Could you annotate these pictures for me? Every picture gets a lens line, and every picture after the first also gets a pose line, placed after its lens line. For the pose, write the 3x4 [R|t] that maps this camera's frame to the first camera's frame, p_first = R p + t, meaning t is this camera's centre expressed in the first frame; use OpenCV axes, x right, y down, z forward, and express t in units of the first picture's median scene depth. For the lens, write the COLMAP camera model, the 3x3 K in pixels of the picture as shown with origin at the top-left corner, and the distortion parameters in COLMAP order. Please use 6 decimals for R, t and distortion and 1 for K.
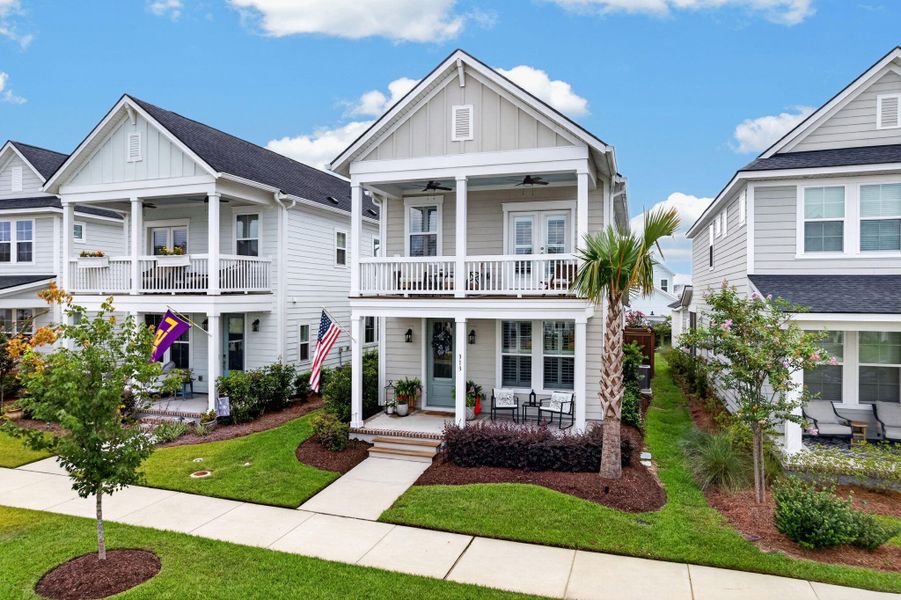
lens RADIAL K [[578.5, 0, 451.9], [0, 578.5, 297.0], [0, 0, 1]] dist [-0.070482, 0.064596]
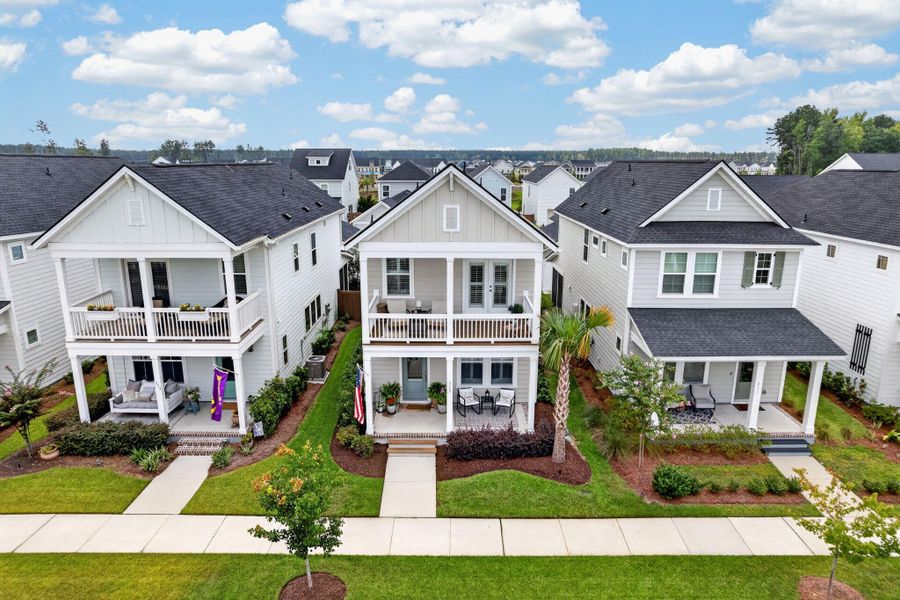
lens RADIAL K [[577.8, 0, 452.7], [0, 577.8, 300.4], [0, 0, 1]] dist [-0.070482, 0.064596]
pose [[0.951194, -0.073135, 0.299803, -0.392722], [-0.000105, 0.971434, 0.237309, -0.435436], [-0.308594, -0.225759, 0.924014, -0.271567]]
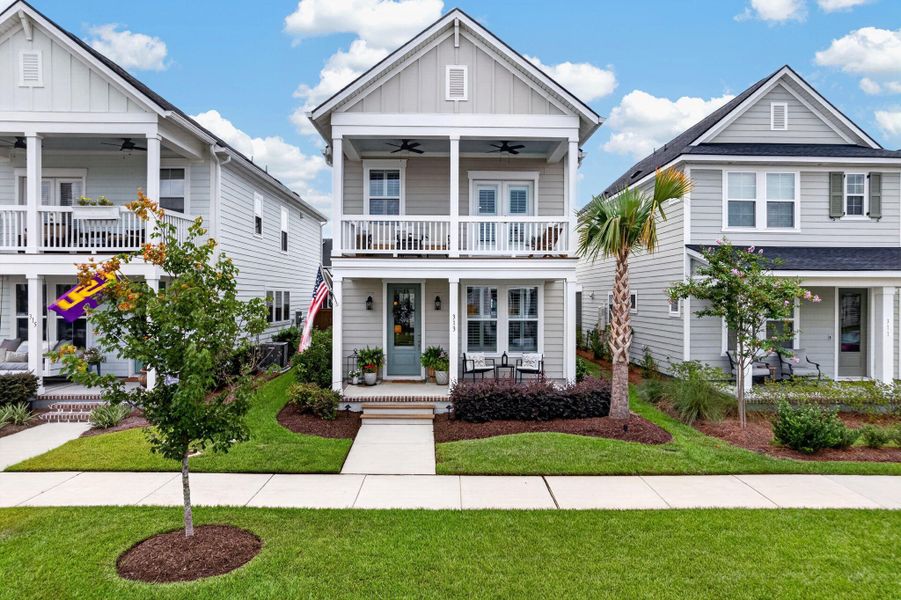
lens RADIAL K [[578.5, 0, 453.9], [0, 578.5, 298.1], [0, 0, 1]] dist [-0.070482, 0.064596]
pose [[0.946203, -0.000439, 0.323573, -0.310087], [-0.000841, 0.999992, 0.003815, 0.067548], [-0.323573, -0.003881, 0.946195, 0.057739]]
